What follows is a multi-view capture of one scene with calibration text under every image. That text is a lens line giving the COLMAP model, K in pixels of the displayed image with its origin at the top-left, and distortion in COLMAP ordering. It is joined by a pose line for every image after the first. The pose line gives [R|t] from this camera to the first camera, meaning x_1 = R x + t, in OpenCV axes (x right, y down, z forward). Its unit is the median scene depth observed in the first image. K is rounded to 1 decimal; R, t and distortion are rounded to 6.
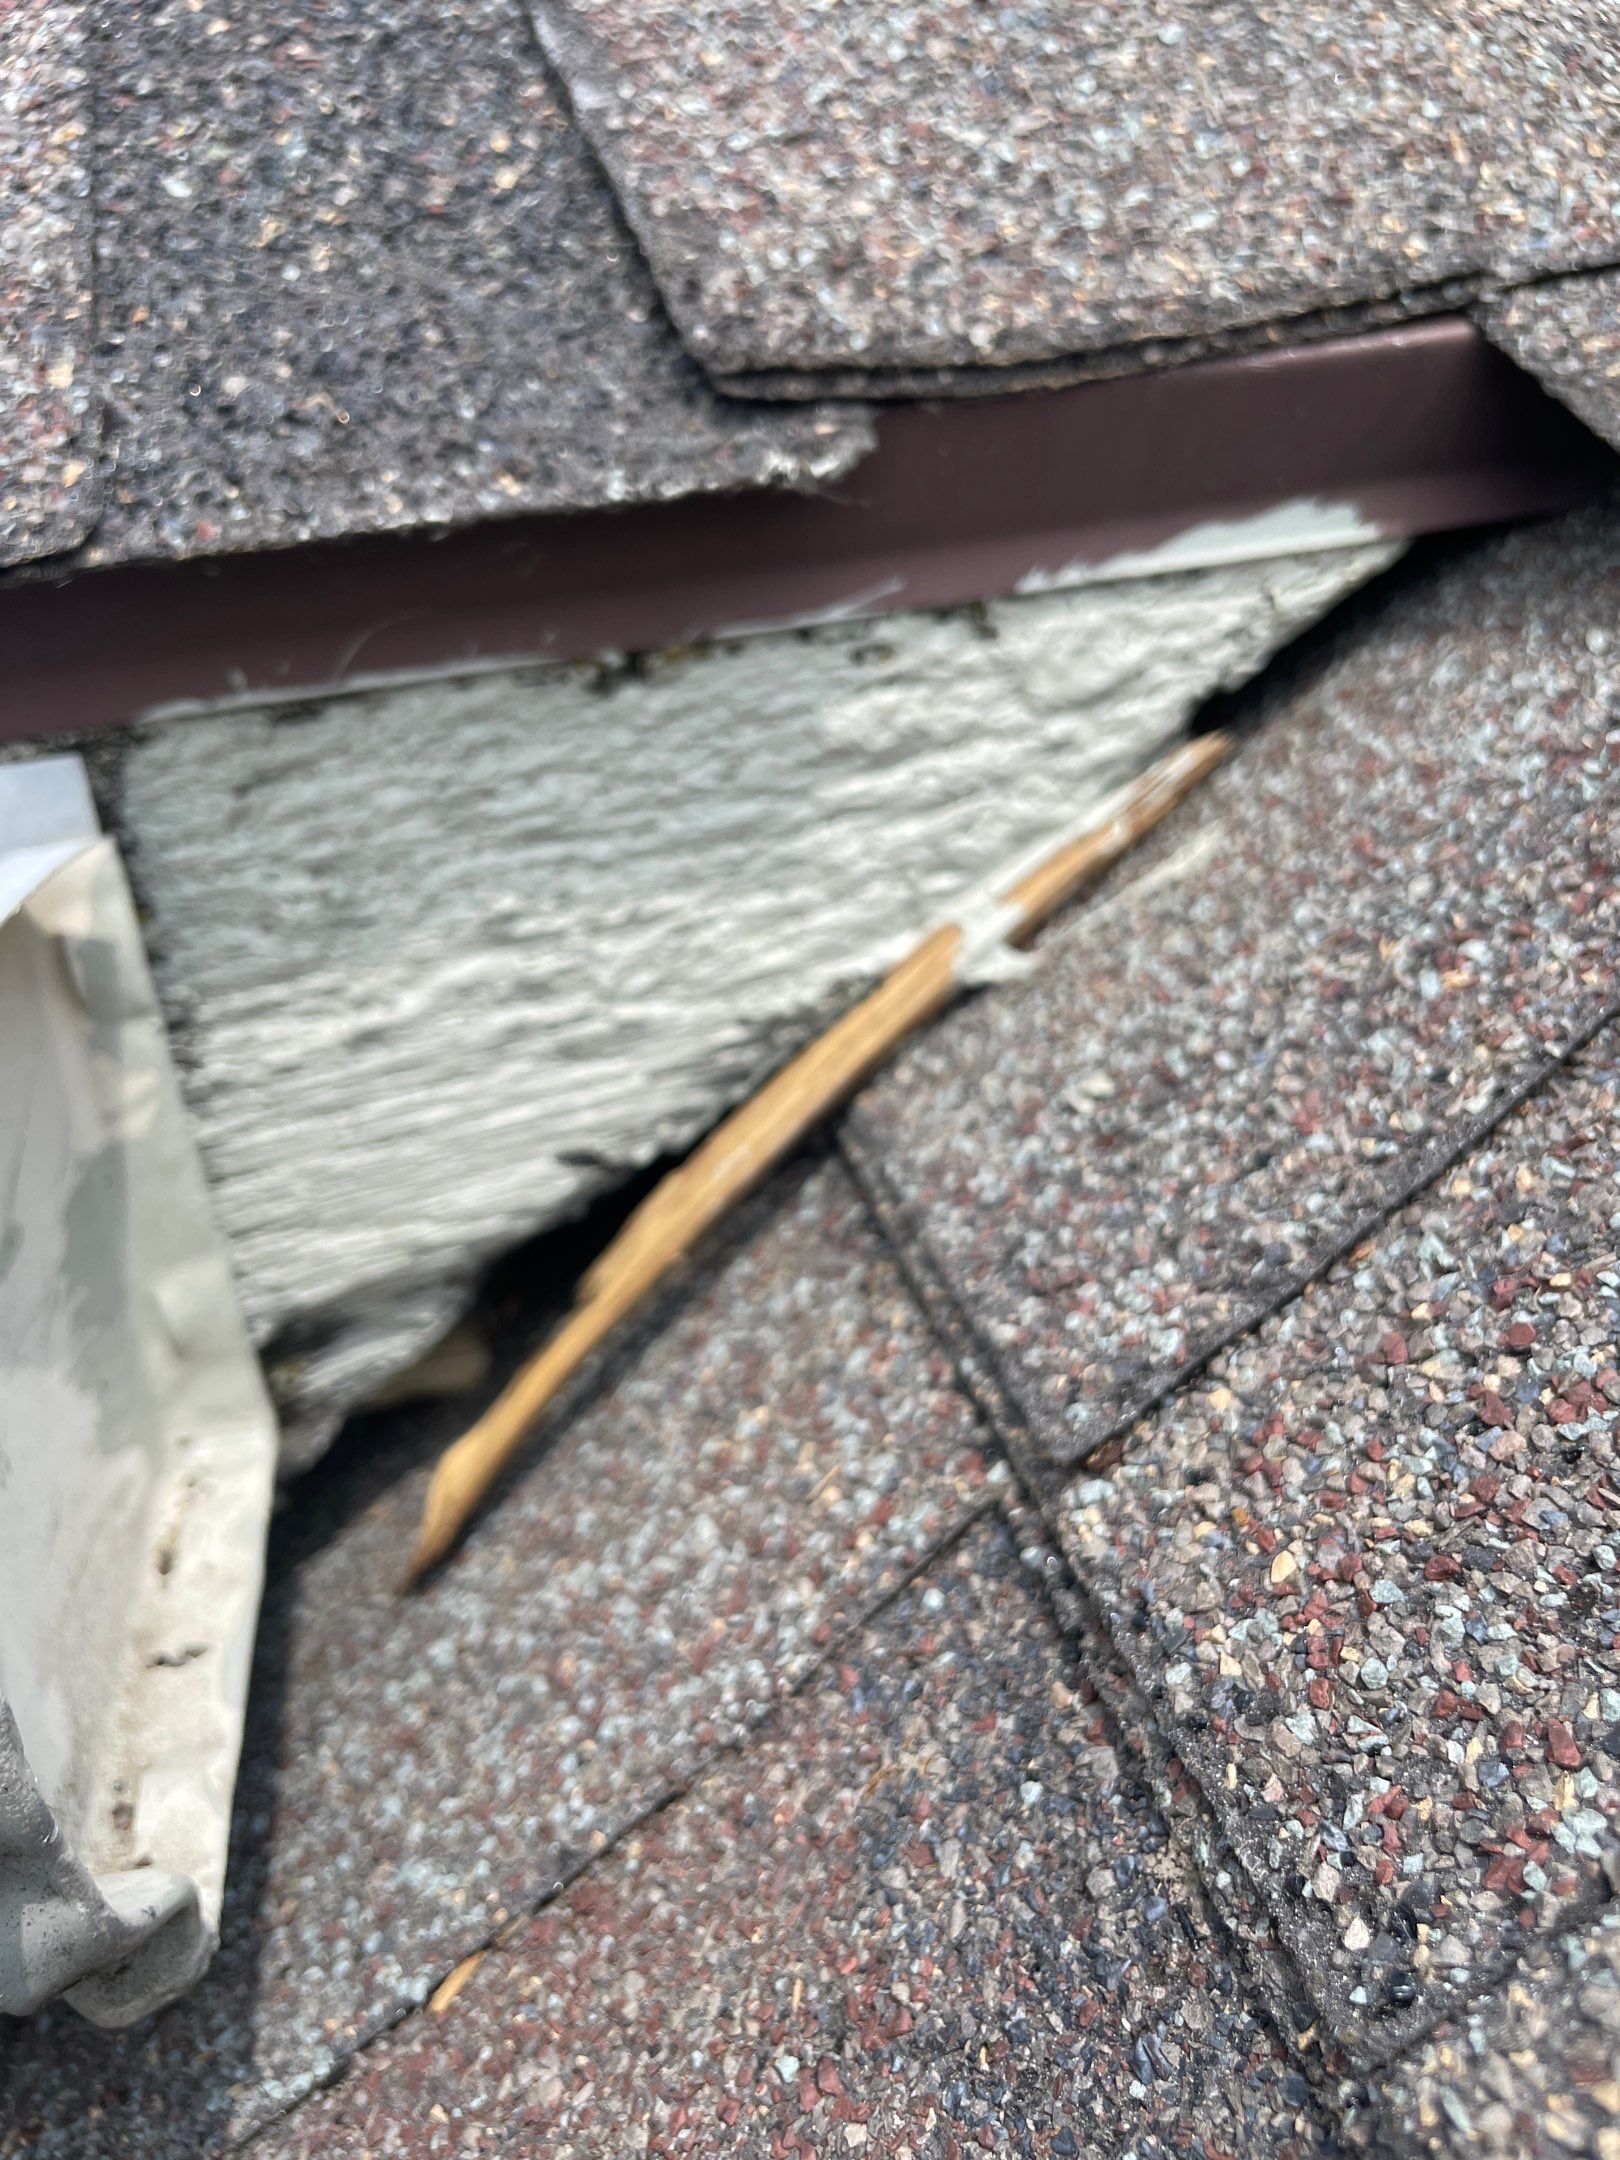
lens RADIAL K [[1751.1, 0, 810.0], [0, 1751.1, 1080.0], [0, 0, 1]] dist [0.034947, -0.125055]
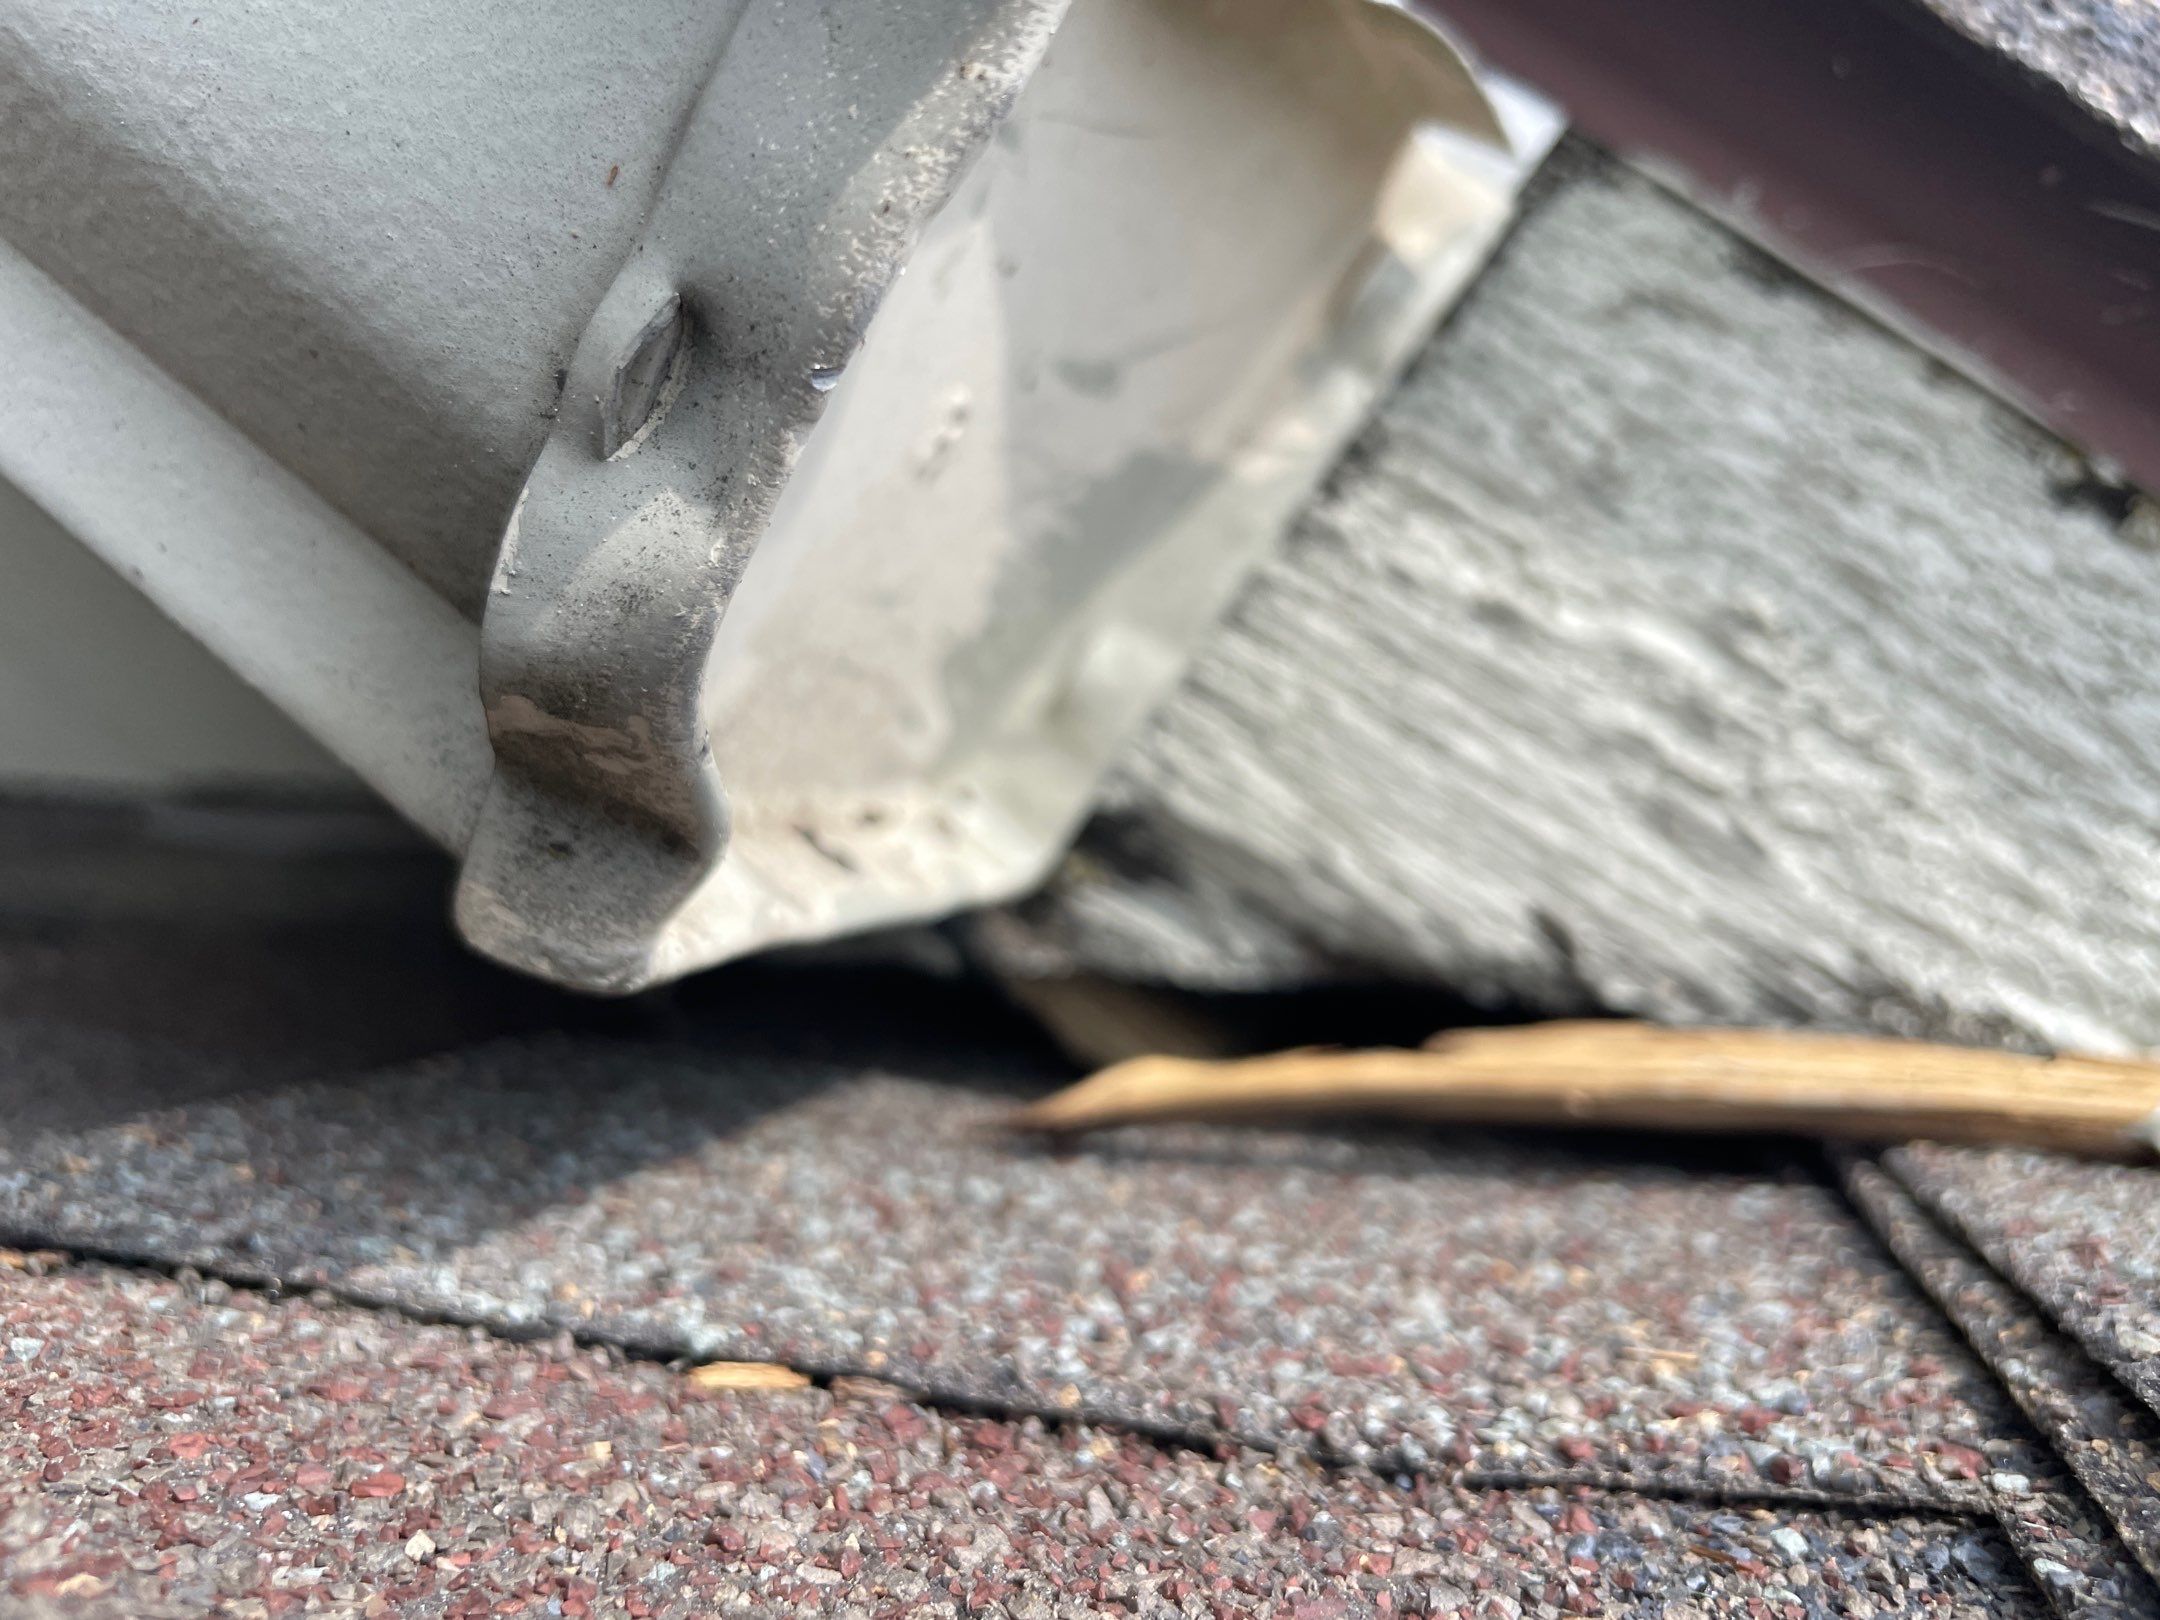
lens RADIAL K [[1751.1, 0, 1080.0], [0, 1751.1, 810.0], [0, 0, 1]] dist [0.034947, -0.125055]
pose [[0.648296, 0.666862, -0.367433, -0.022756], [-0.753237, 0.632157, -0.181690, 0.334146], [0.111114, 0.394553, 0.912130, 0.285527]]
